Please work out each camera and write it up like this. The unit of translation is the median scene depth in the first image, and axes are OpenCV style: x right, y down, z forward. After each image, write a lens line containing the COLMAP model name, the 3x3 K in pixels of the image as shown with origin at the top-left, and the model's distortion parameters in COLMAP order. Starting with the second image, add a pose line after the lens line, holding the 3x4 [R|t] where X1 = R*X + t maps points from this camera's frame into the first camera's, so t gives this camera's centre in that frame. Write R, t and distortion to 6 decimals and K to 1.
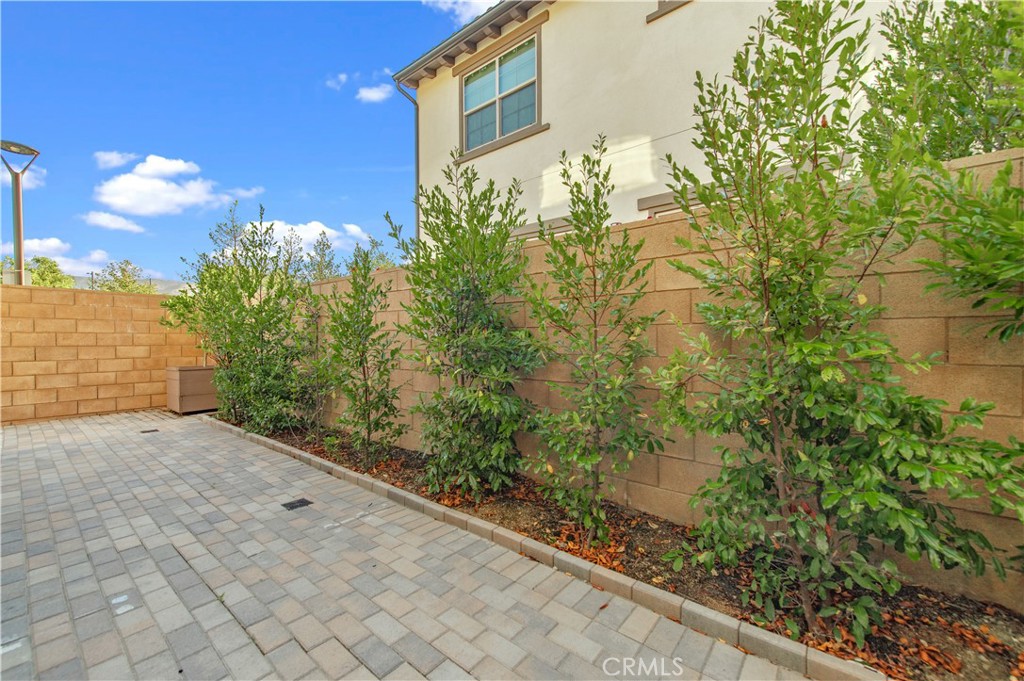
lens RADIAL K [[405.7, 0, 496.8], [0, 405.7, 358.1], [0, 0, 1]] dist [0.010978, -0.000363]
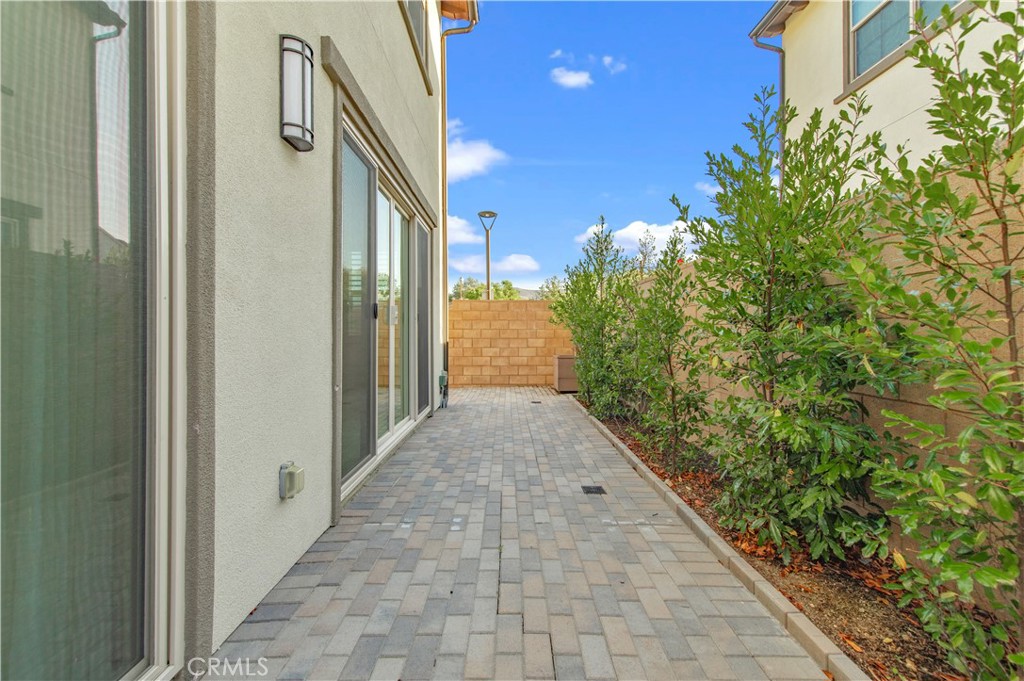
lens RADIAL K [[398.3, 0, 513.0], [0, 398.3, 341.4], [0, 0, 1]] dist [0.014739, -0.004767]
pose [[0.654987, 0.015939, -0.755472, 0.155277], [-0.034506, 0.999365, -0.008832, -0.013350], [0.754852, 0.031853, 0.655121, 0.148522]]
